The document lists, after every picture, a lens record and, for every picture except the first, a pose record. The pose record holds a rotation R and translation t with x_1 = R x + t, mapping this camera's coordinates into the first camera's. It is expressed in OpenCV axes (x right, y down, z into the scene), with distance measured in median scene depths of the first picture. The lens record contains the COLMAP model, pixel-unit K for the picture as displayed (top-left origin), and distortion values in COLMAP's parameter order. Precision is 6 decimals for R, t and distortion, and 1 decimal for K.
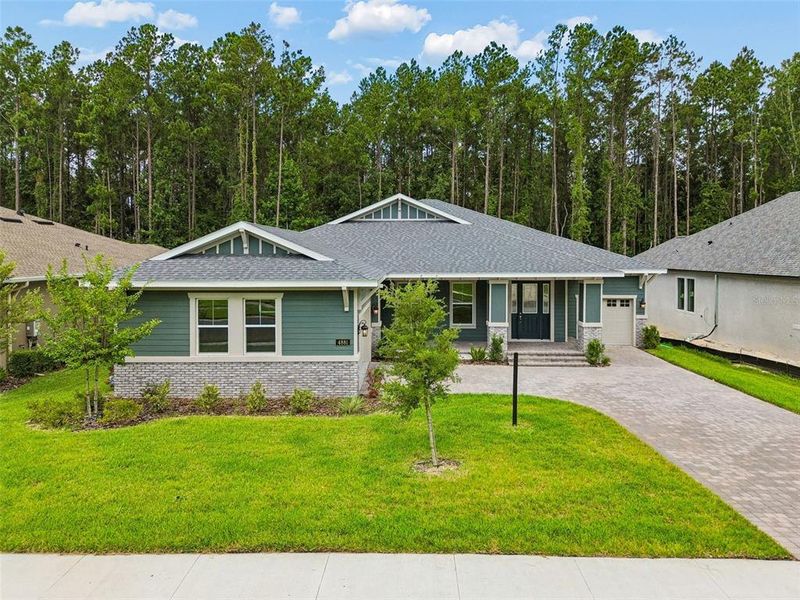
lens RADIAL K [[575.7, 0, 402.4], [0, 575.7, 273.7], [0, 0, 1]] dist [0.057962, -0.047672]
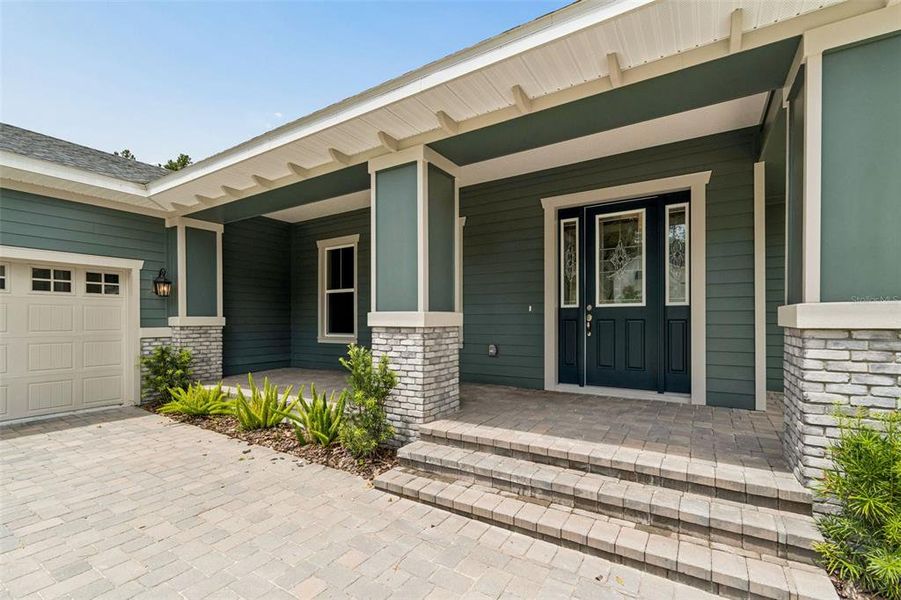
lens RADIAL K [[408.6, 0, 438.3], [0, 408.6, 321.7], [0, 0, 1]] dist [0.000497, 0.000093]
pose [[0.845895, 0.002634, -0.533343, 0.286457], [-0.017103, 0.999608, -0.022188, 0.093077], [0.533076, 0.027891, 0.845608, 0.847845]]
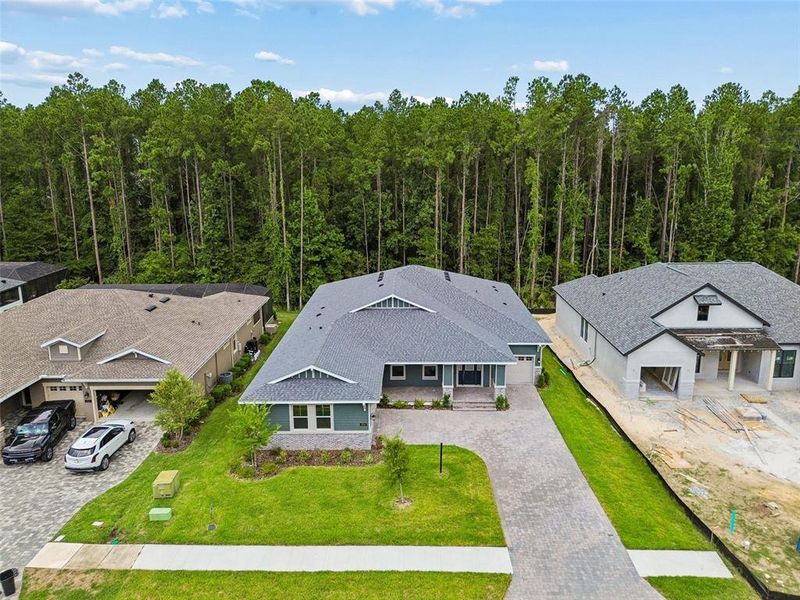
lens RADIAL K [[560.7, 0, 400.0], [0, 560.7, 300.0], [0, 0, 1]] dist [0.049131, -0.000858]
pose [[0.999942, -0.007306, -0.007958, 0.034635], [0.008811, 0.977760, 0.209544, -0.538461], [0.006250, -0.209601, 0.977767, -0.639403]]
